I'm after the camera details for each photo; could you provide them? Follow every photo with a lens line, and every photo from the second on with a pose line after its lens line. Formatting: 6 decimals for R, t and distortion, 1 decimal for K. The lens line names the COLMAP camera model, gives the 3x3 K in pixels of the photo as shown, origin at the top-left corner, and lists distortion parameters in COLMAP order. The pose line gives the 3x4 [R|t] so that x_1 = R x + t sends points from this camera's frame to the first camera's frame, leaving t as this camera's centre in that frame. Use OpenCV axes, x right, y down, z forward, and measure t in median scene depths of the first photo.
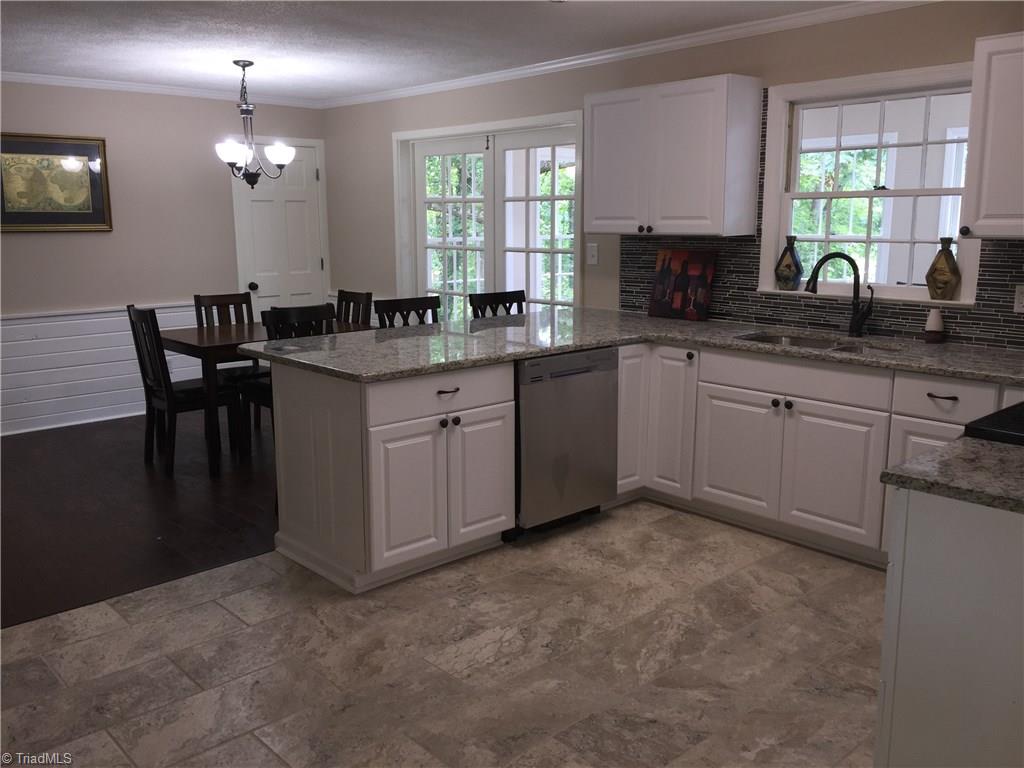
lens RADIAL K [[882.0, 0, 516.7], [0, 882.0, 384.0], [0, 0, 1]] dist [0.052902, -0.052765]
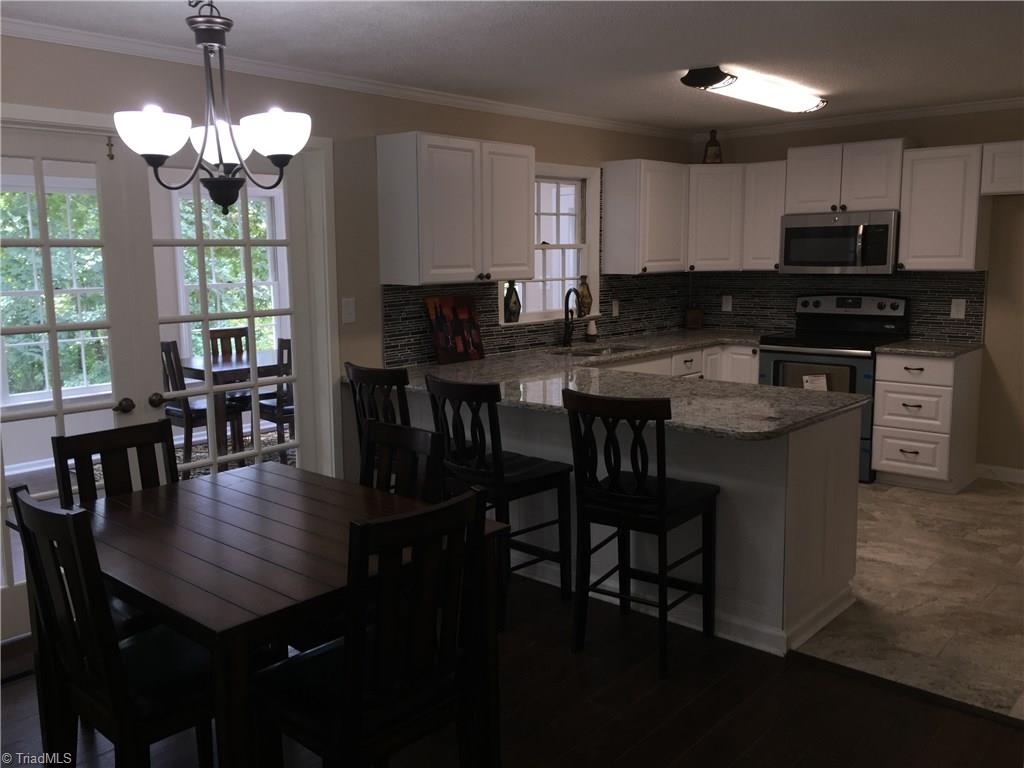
lens RADIAL K [[882.0, 0, 515.4], [0, 882.0, 380.5], [0, 0, 1]] dist [0.052902, -0.052765]
pose [[-0.102290, -0.137765, 0.985169, -1.180283], [0.199840, 0.967327, 0.156019, -0.281258], [-0.974475, 0.212835, -0.071417, 1.420606]]
